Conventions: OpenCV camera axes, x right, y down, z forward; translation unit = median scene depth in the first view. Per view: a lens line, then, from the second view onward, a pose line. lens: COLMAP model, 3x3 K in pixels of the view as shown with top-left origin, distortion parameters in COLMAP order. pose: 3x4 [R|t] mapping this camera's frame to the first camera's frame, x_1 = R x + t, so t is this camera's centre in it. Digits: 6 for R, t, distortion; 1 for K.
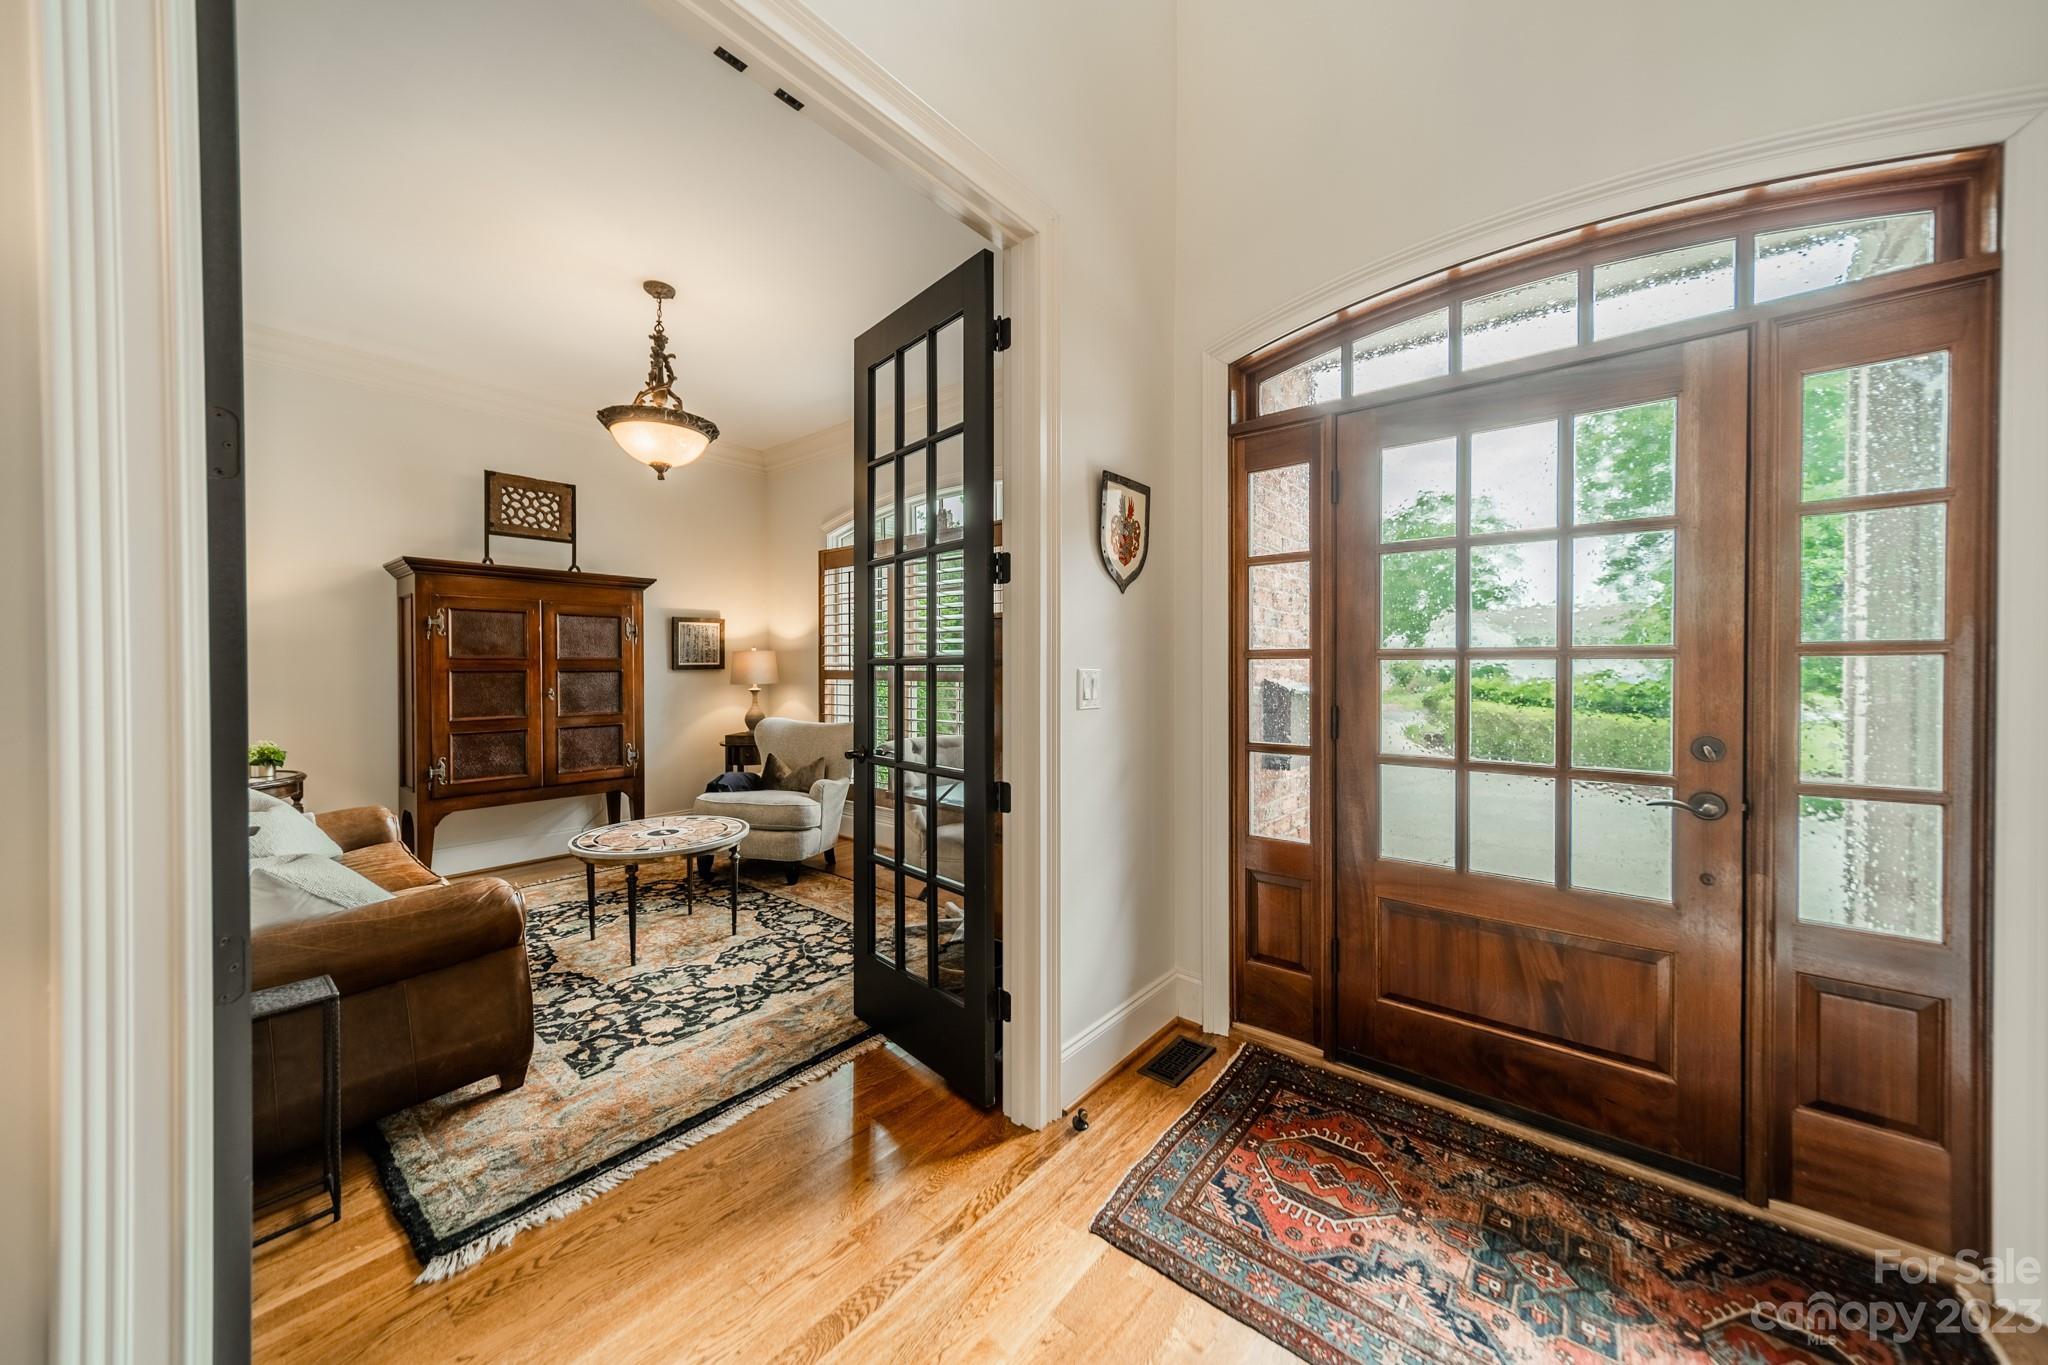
lens RADIAL K [[722.5, 0, 1017.6], [0, 722.5, 668.0], [0, 0, 1]] dist [0.010796, -0.001057]
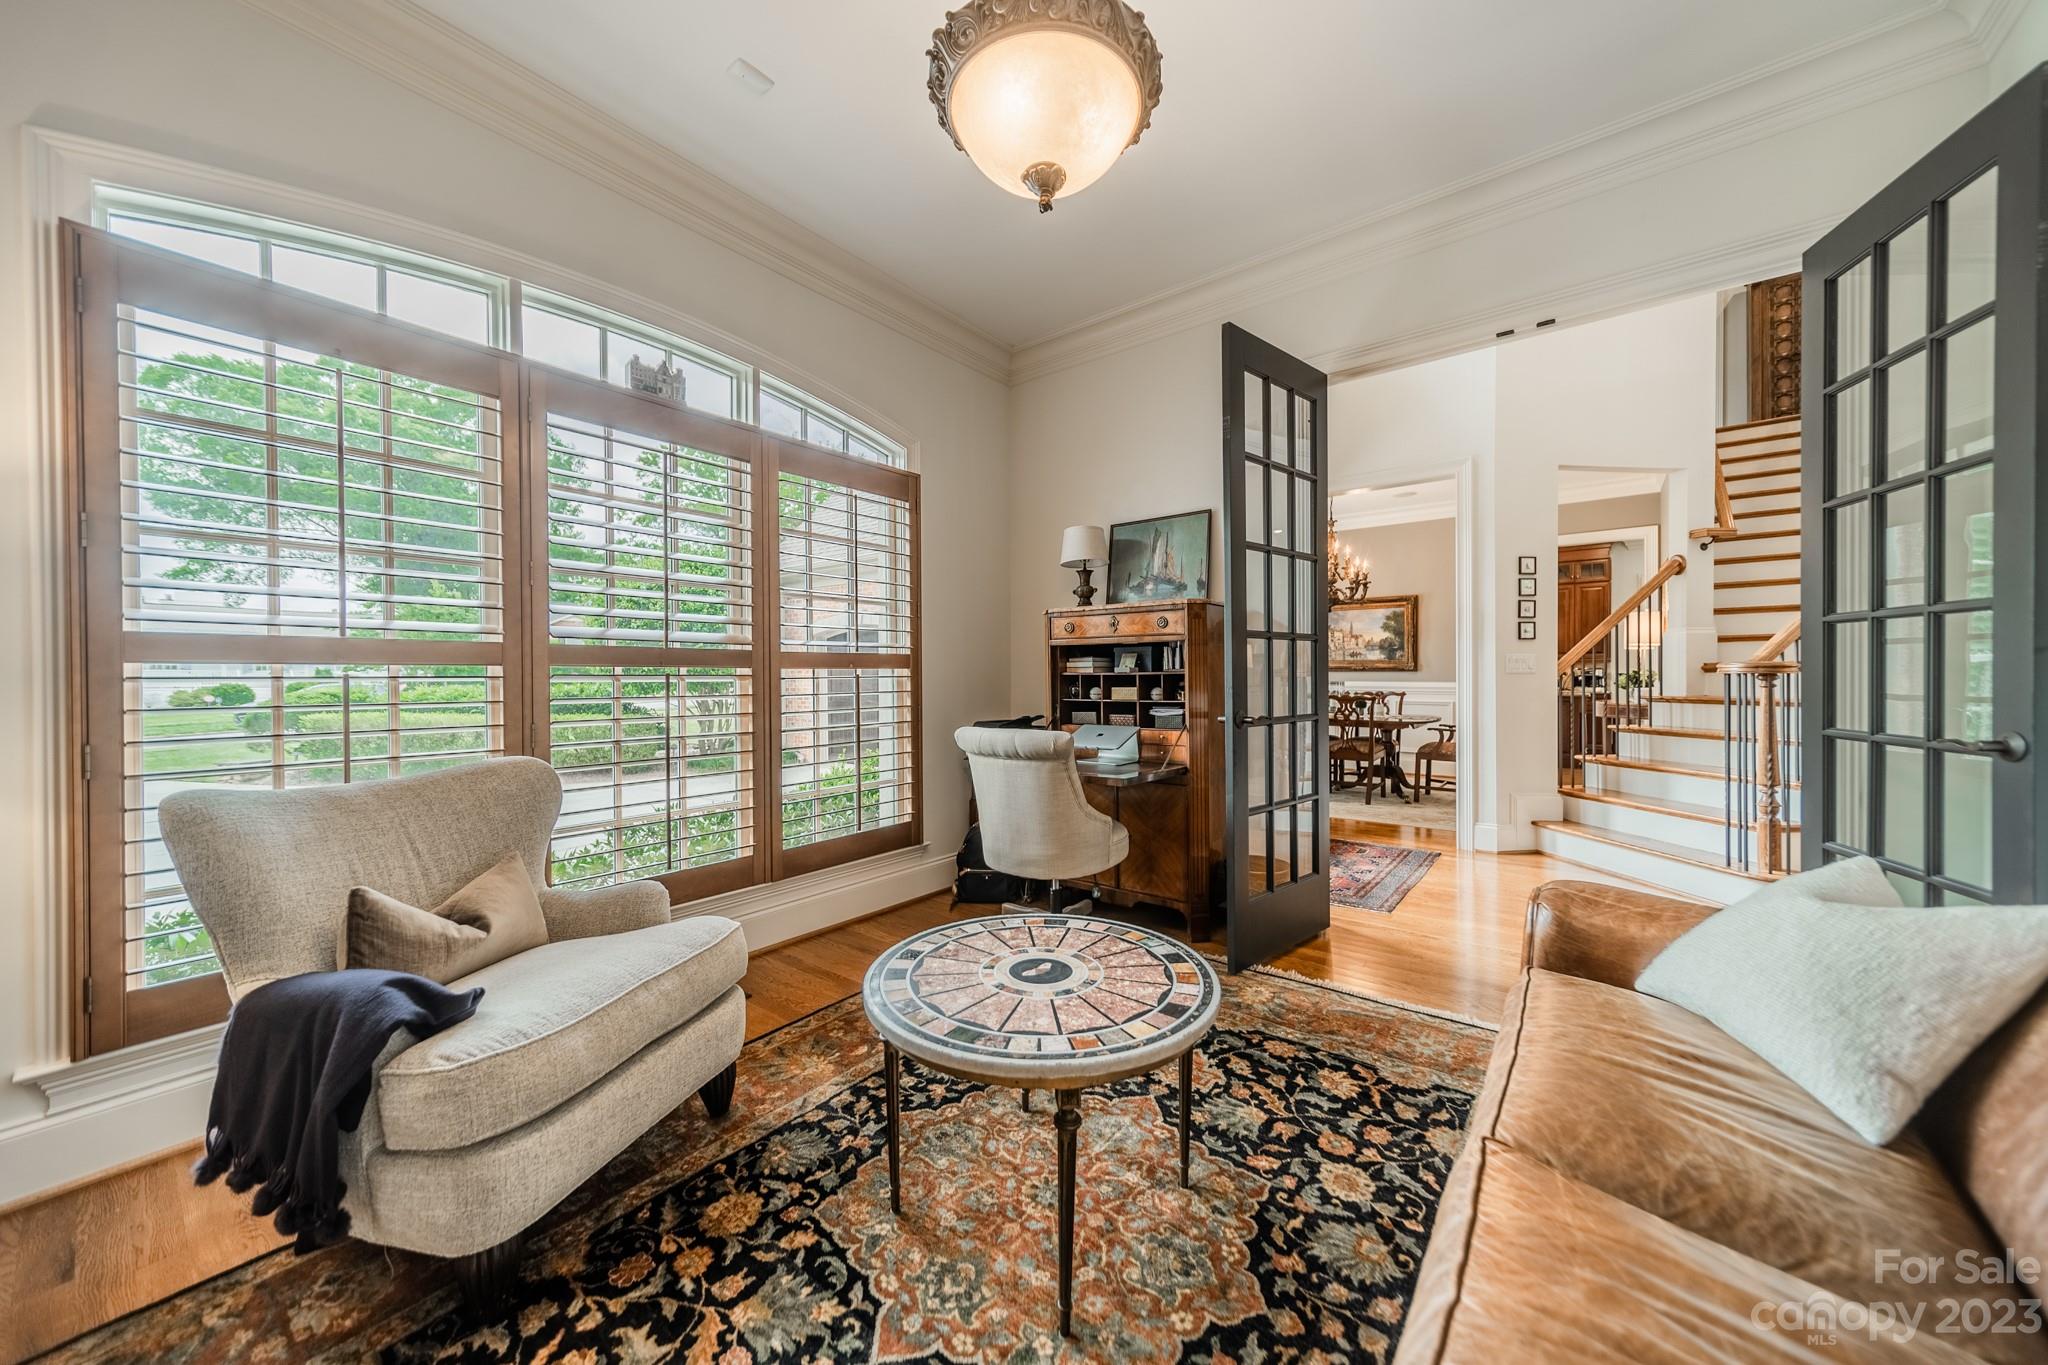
lens RADIAL K [[722.5, 0, 1015.1], [0, 722.5, 679.8], [0, 0, 1]] dist [0.010796, -0.001057]
pose [[-0.026317, -0.000023, 0.999654, -1.191470], [0.007627, 0.999971, 0.000224, 0.048045], [-0.999625, 0.007631, -0.026316, 1.283130]]
